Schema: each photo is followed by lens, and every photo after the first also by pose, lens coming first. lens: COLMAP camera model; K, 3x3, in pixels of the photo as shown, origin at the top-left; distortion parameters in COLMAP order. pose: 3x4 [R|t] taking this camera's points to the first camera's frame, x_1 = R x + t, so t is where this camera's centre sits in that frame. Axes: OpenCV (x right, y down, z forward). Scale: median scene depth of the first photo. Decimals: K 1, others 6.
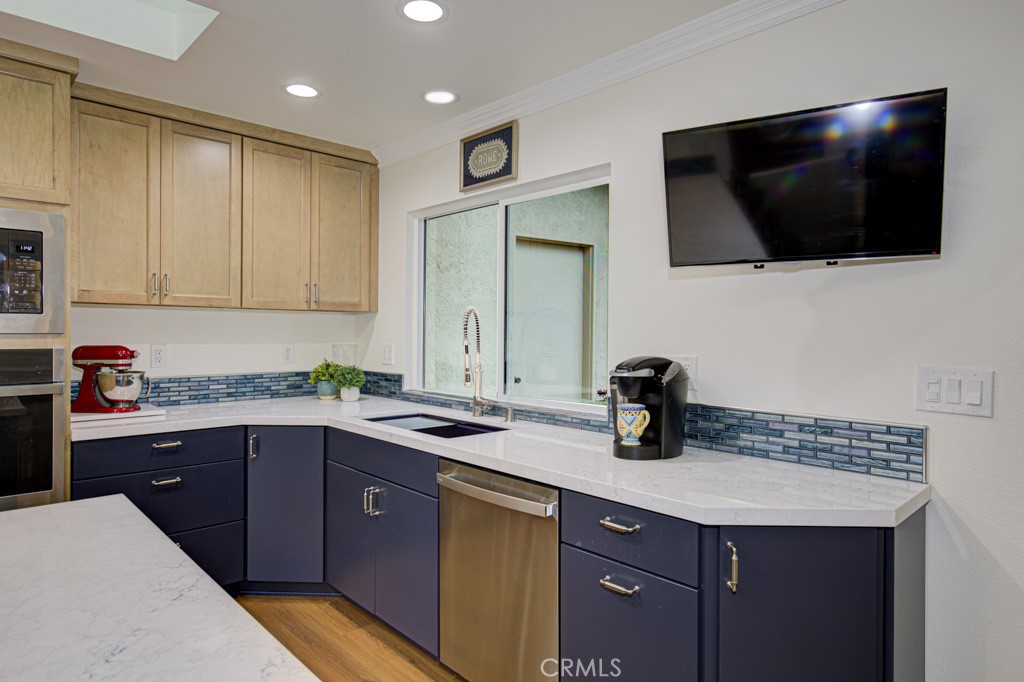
lens RADIAL K [[605.8, 0, 507.9], [0, 605.8, 336.0], [0, 0, 1]] dist [0.004598, -0.002446]
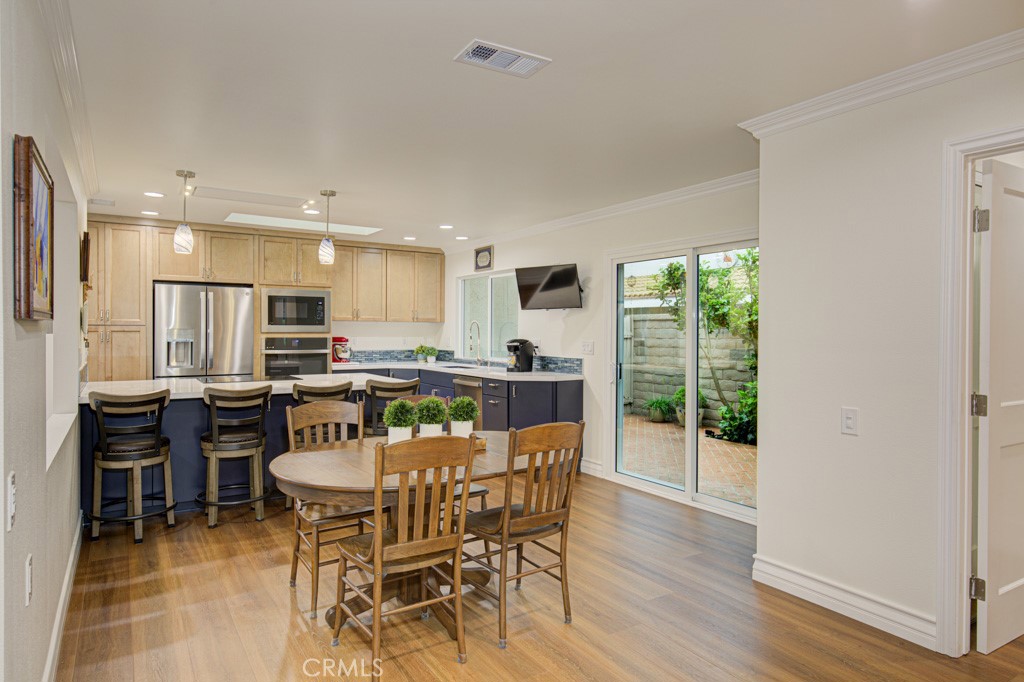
lens RADIAL K [[605.8, 0, 507.6], [0, 605.8, 338.1], [0, 0, 1]] dist [0.004598, -0.002446]
pose [[0.983804, -0.001629, -0.179241, 0.518665], [0.002038, 0.999996, 0.002100, 0.016647], [0.179237, -0.002431, 0.983803, -1.427799]]
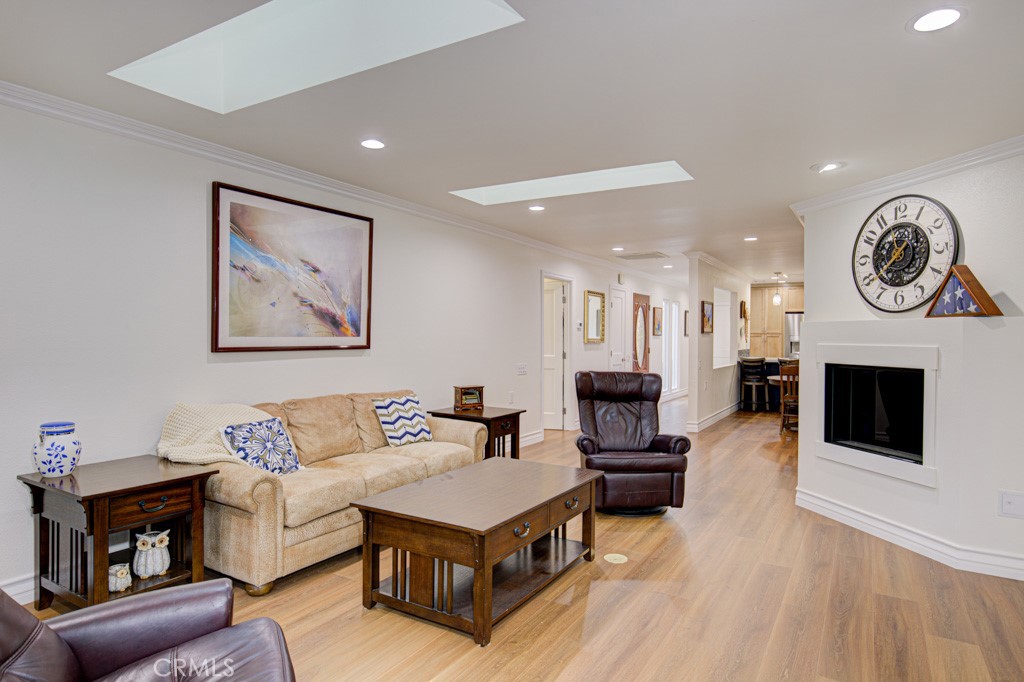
lens RADIAL K [[605.8, 0, 516.2], [0, 605.8, 337.8], [0, 0, 1]] dist [0.004598, -0.002446]
pose [[0.291200, -0.002207, -0.956660, 2.650643], [-0.011523, 0.999917, -0.005814, 0.052137], [0.956593, 0.012717, 0.291150, -2.768281]]
